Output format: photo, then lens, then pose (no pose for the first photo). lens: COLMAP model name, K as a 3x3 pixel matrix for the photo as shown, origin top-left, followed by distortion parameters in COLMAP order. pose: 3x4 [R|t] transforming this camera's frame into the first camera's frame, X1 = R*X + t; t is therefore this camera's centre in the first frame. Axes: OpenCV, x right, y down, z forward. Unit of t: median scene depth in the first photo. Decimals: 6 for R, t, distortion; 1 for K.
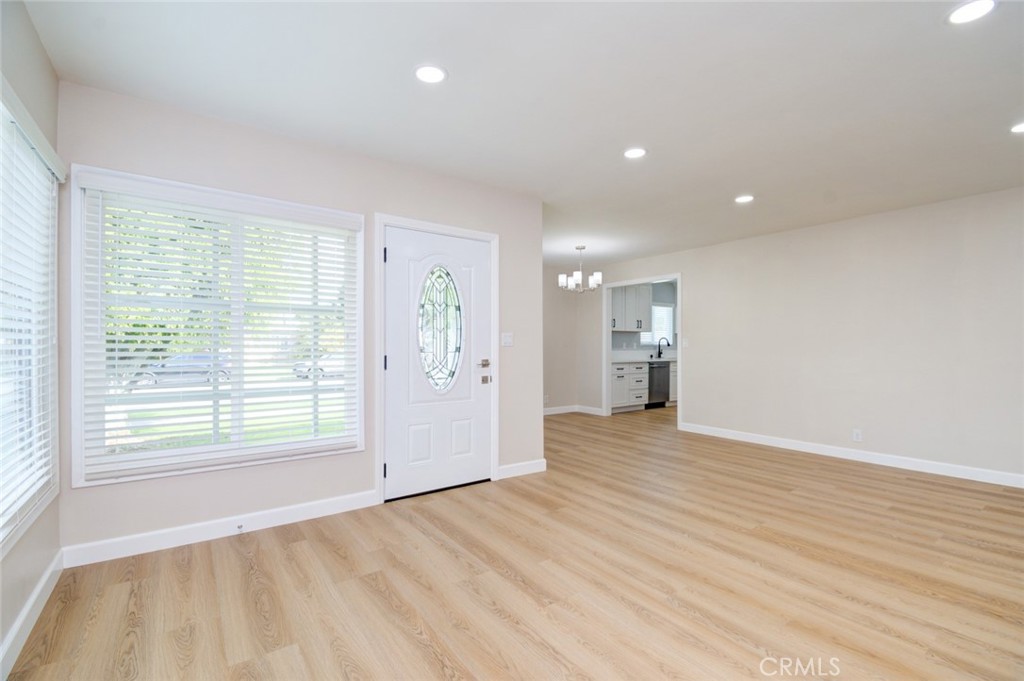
lens RADIAL K [[449.5, 0, 517.7], [0, 449.5, 344.6], [0, 0, 1]] dist [0.028940, -0.023927]
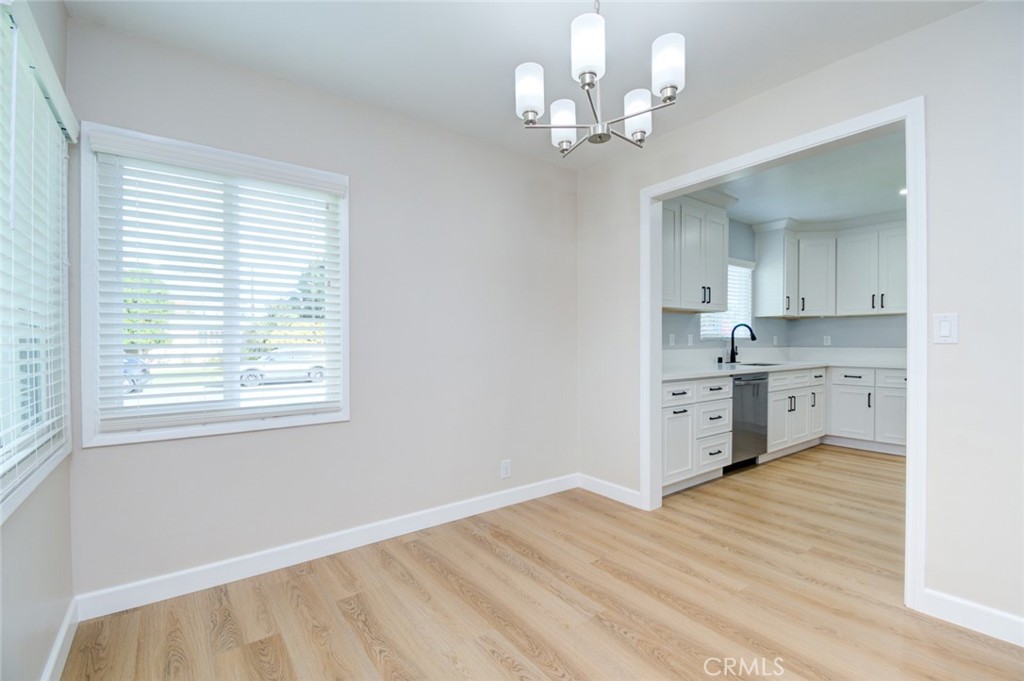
lens RADIAL K [[449.5, 0, 517.7], [0, 449.5, 344.6], [0, 0, 1]] dist [0.028940, -0.023927]
pose [[0.999945, -0.006096, 0.008509, 0.143691], [0.006027, 0.999949, 0.008129, 0.005820], [-0.008559, -0.008077, 0.999931, 1.172659]]
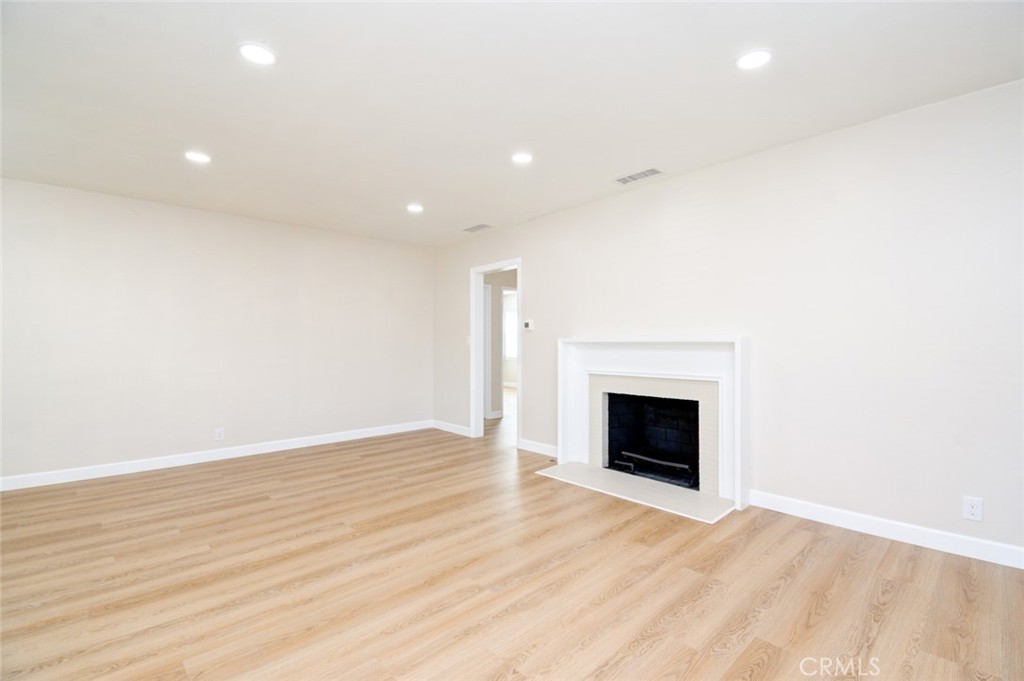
lens RADIAL K [[449.5, 0, 517.7], [0, 449.5, 344.6], [0, 0, 1]] dist [0.028940, -0.023927]
pose [[-0.118961, -0.004208, 0.992890, -0.380918], [-0.002353, 0.999989, 0.003957, 0.000315], [-0.992896, -0.001865, -0.118970, 0.589756]]
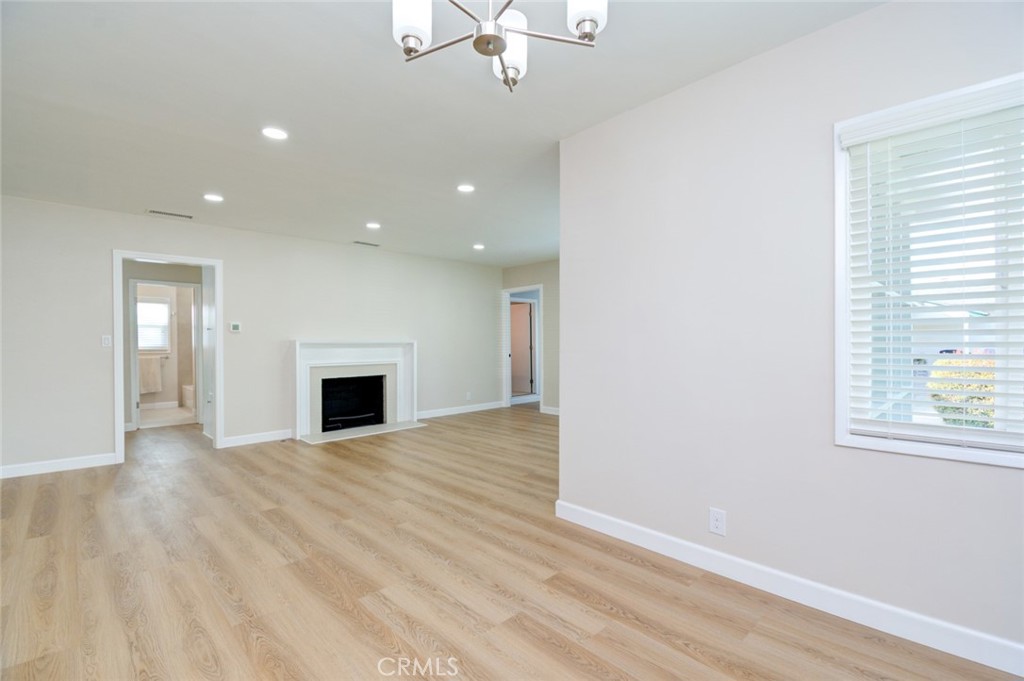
lens RADIAL K [[449.5, 0, 517.7], [0, 449.5, 344.6], [0, 0, 1]] dist [0.028940, -0.023927]
pose [[-0.989349, 0.003552, -0.145517, 0.252757], [0.003890, 0.999990, -0.002036, 0.008740], [0.145508, -0.002580, -0.989354, 1.893946]]
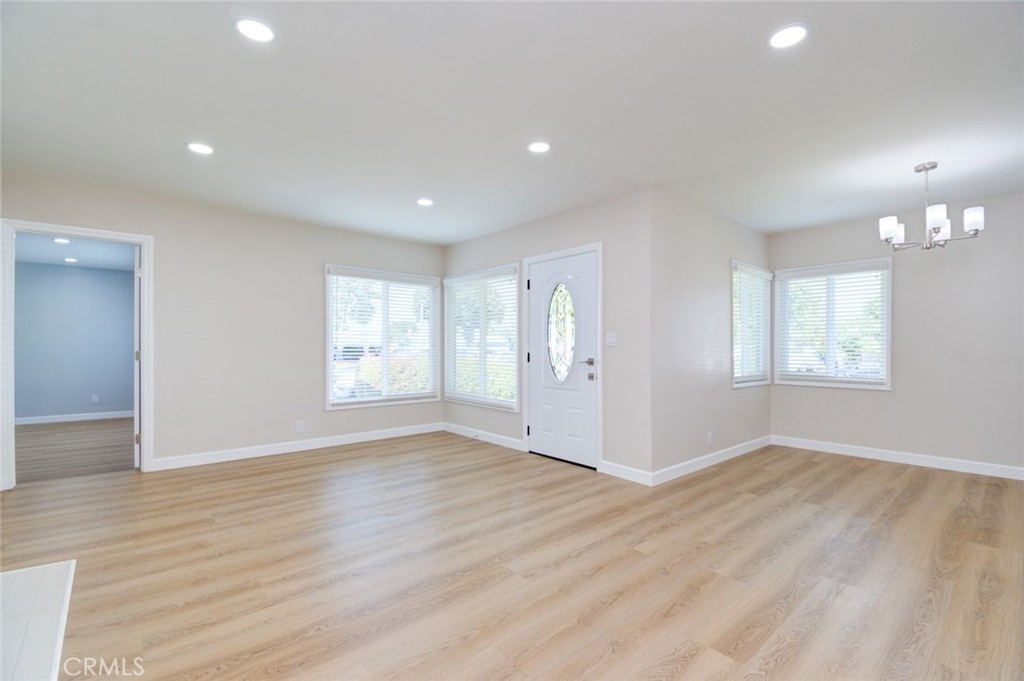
lens RADIAL K [[449.5, 0, 517.7], [0, 449.5, 344.6], [0, 0, 1]] dist [0.028940, -0.023927]
pose [[0.091091, -0.008113, -0.995810, 1.029187], [-0.000753, 0.999966, -0.008216, 0.008622], [0.995842, 0.001498, 0.091082, 0.729981]]
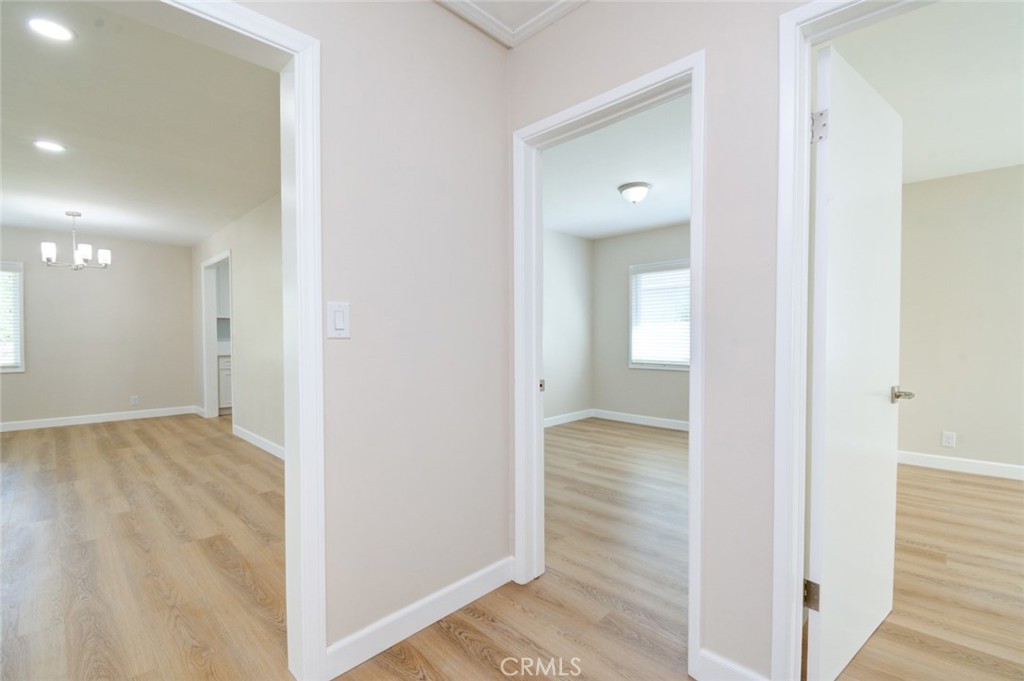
lens RADIAL K [[449.5, 0, 517.7], [0, 449.5, 344.6], [0, 0, 1]] dist [0.028940, -0.023927]
pose [[0.986305, -0.007705, 0.164754, 1.267632], [0.004172, 0.999754, 0.021780, 0.006116], [-0.164882, -0.020795, 0.986094, 0.106594]]
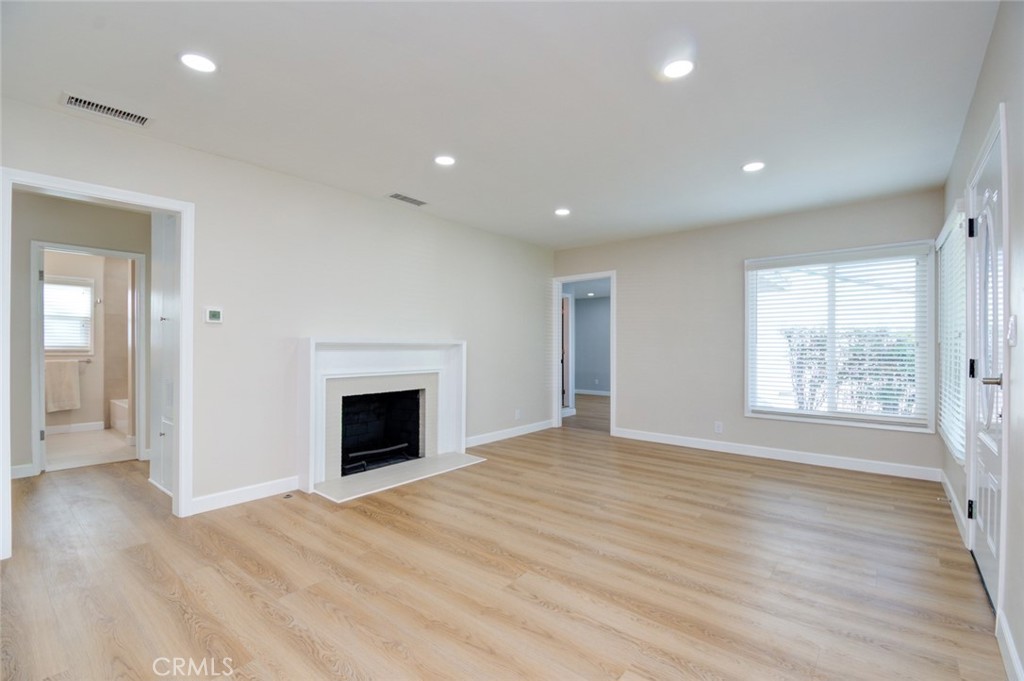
lens RADIAL K [[449.5, 0, 517.7], [0, 449.5, 344.6], [0, 0, 1]] dist [0.028940, -0.023927]
pose [[-0.968702, -0.007150, -0.248123, 0.563750], [-0.004967, 0.999943, -0.009425, 0.009333], [0.248176, -0.007898, -0.968683, 1.361166]]
